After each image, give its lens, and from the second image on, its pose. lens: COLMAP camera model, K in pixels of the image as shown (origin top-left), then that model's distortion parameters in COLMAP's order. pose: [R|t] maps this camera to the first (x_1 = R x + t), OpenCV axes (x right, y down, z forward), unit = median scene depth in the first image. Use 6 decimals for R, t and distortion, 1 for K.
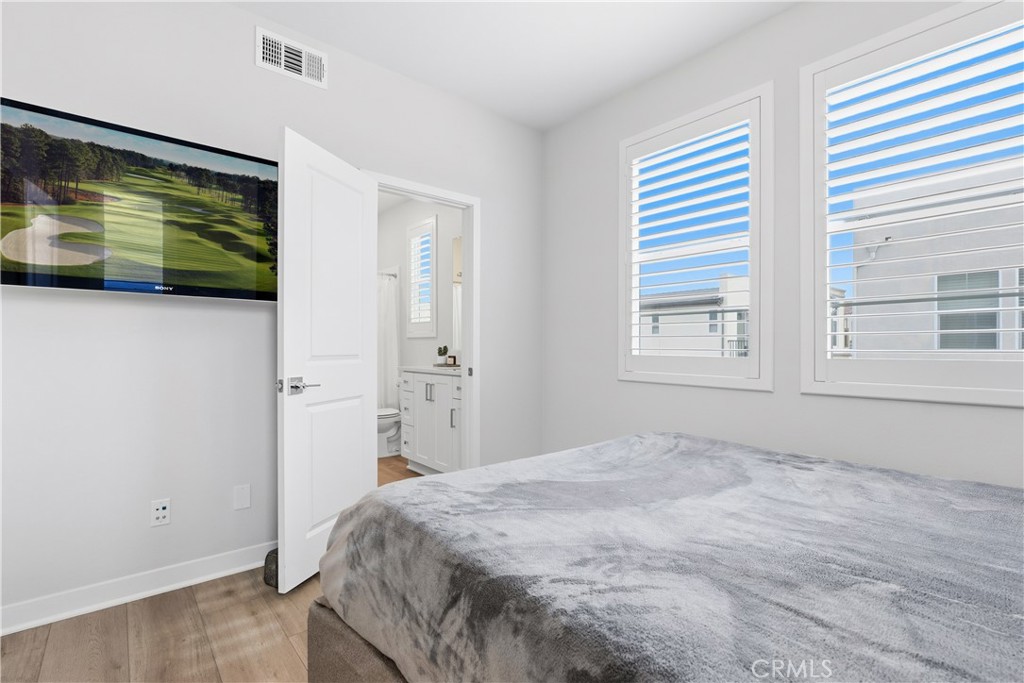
lens RADIAL K [[467.6, 0, 515.5], [0, 467.6, 351.3], [0, 0, 1]] dist [-0.007400, 0.002408]
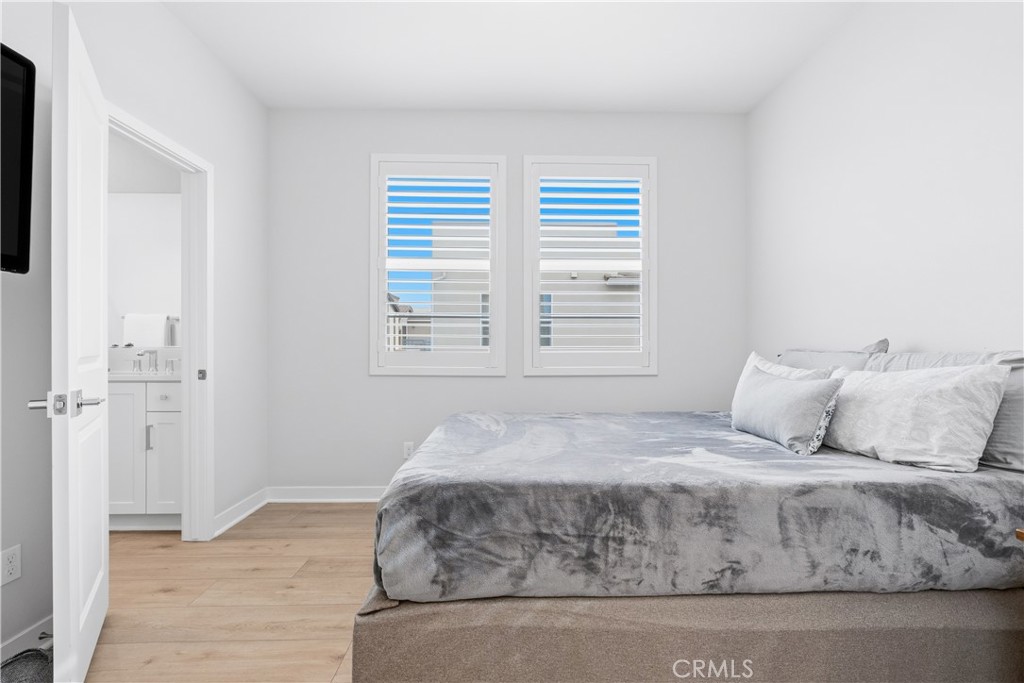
lens RADIAL K [[467.6, 0, 516.5], [0, 467.6, 347.7], [0, 0, 1]] dist [-0.007400, 0.002408]
pose [[0.631025, -0.004829, 0.775747, -0.543748], [0.006946, 0.999976, 0.000574, 0.000021], [-0.775731, 0.005026, 0.631043, 0.088644]]
